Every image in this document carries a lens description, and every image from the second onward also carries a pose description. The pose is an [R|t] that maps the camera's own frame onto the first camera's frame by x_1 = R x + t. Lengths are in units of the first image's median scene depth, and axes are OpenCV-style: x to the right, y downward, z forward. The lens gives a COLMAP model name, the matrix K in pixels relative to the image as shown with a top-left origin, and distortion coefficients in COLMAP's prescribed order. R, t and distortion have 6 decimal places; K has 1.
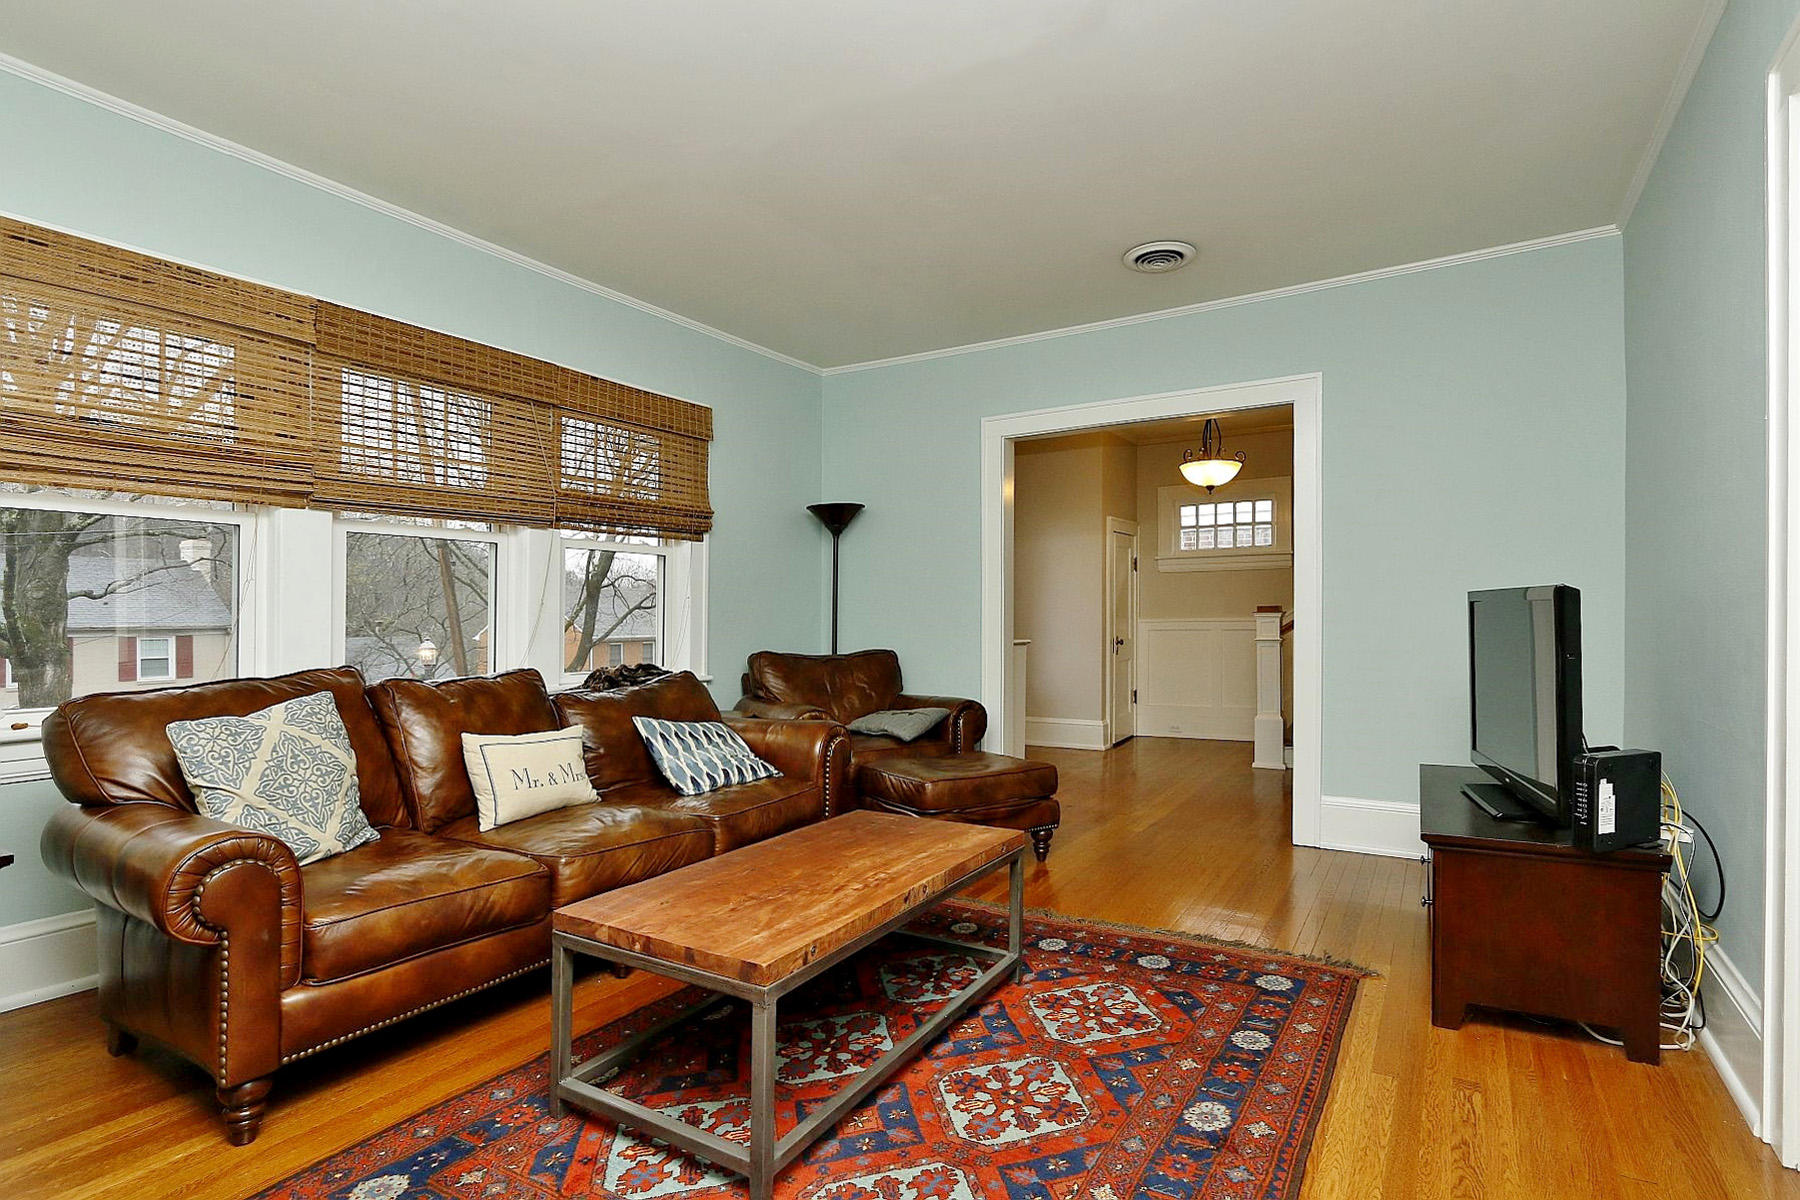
lens RADIAL K [[900.1, 0, 907.5], [0, 900.1, 614.2], [0, 0, 1]] dist [0.000321, 0.000146]
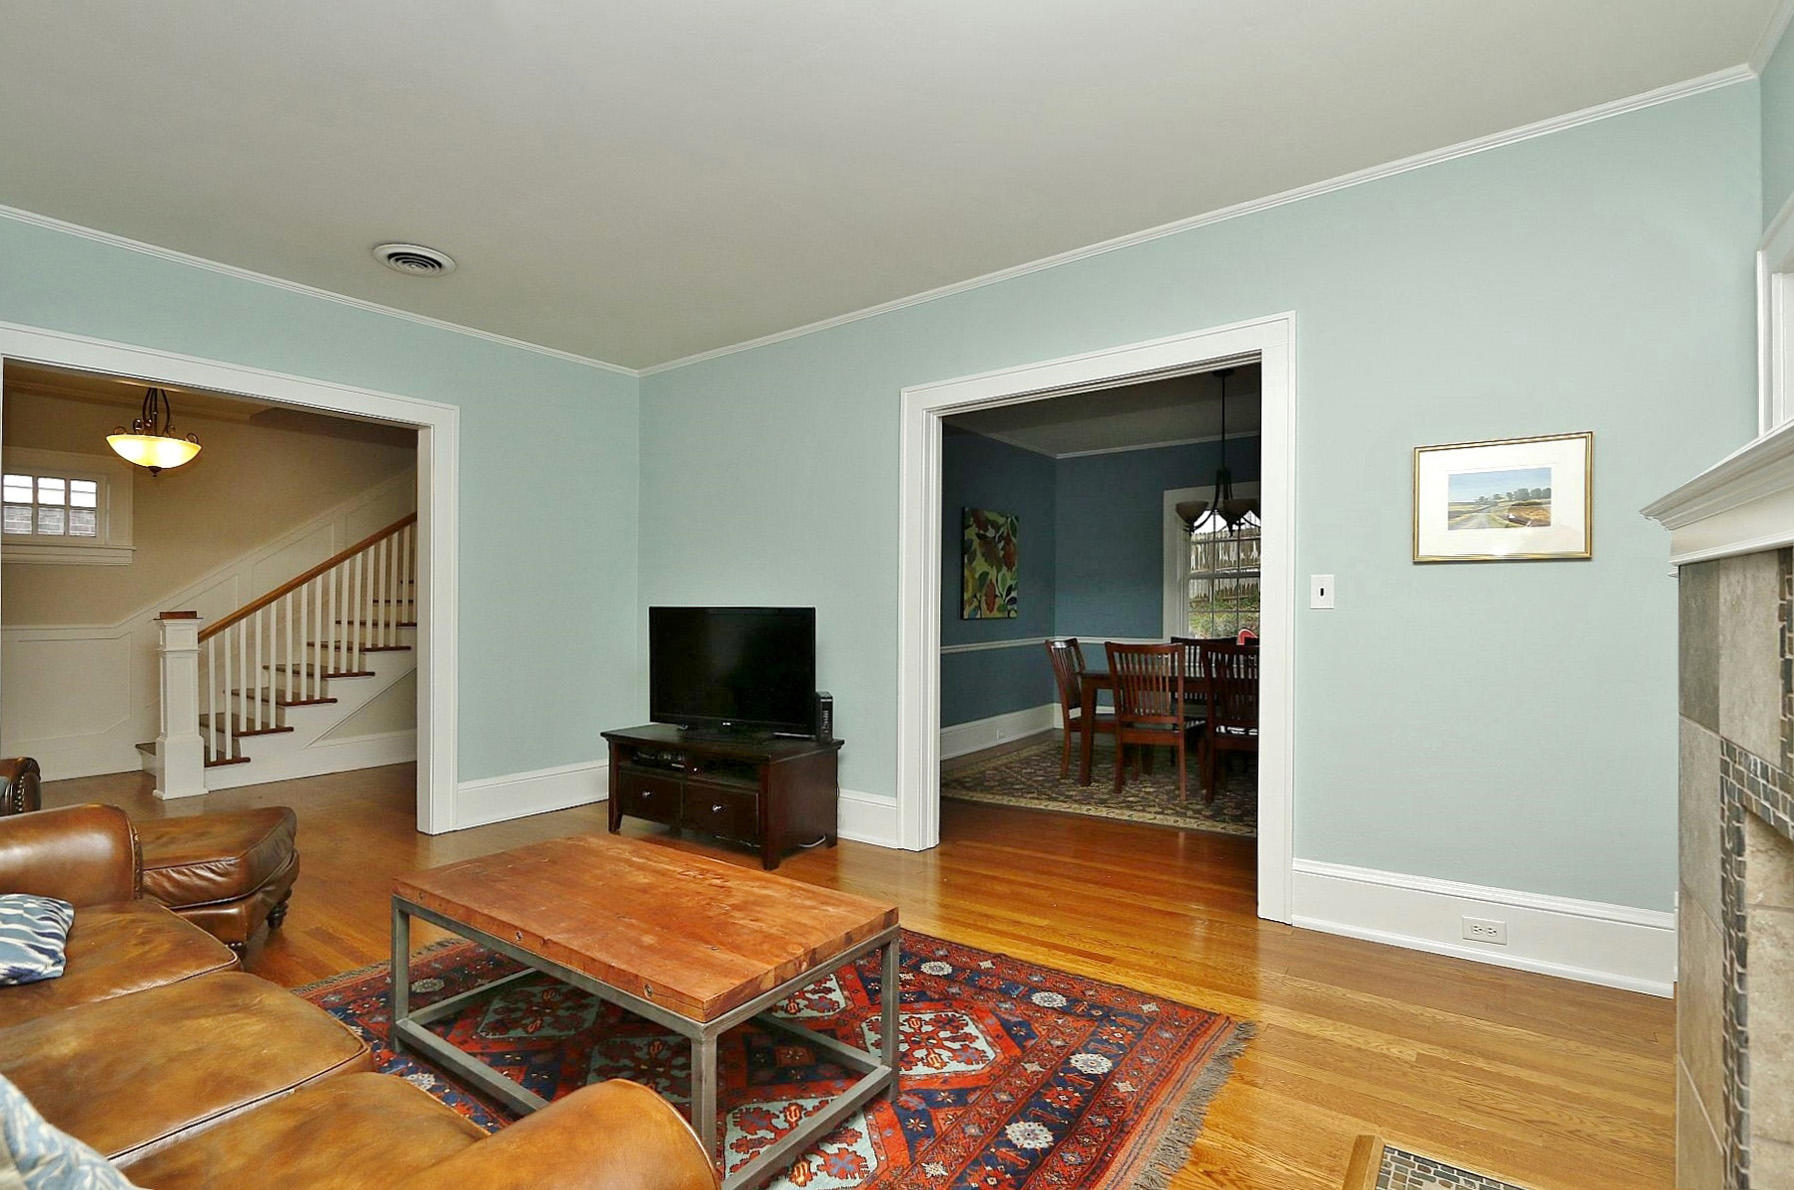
lens RADIAL K [[835.9, 0, 907.8], [0, 835.9, 596.2], [0, 0, 1]] dist [-0.024643, 0.009865]
pose [[0.067504, 0.021562, 0.997486, -0.998384], [-0.000687, 0.999767, -0.021565, -0.017222], [-0.997719, 0.000771, 0.067503, 0.672617]]
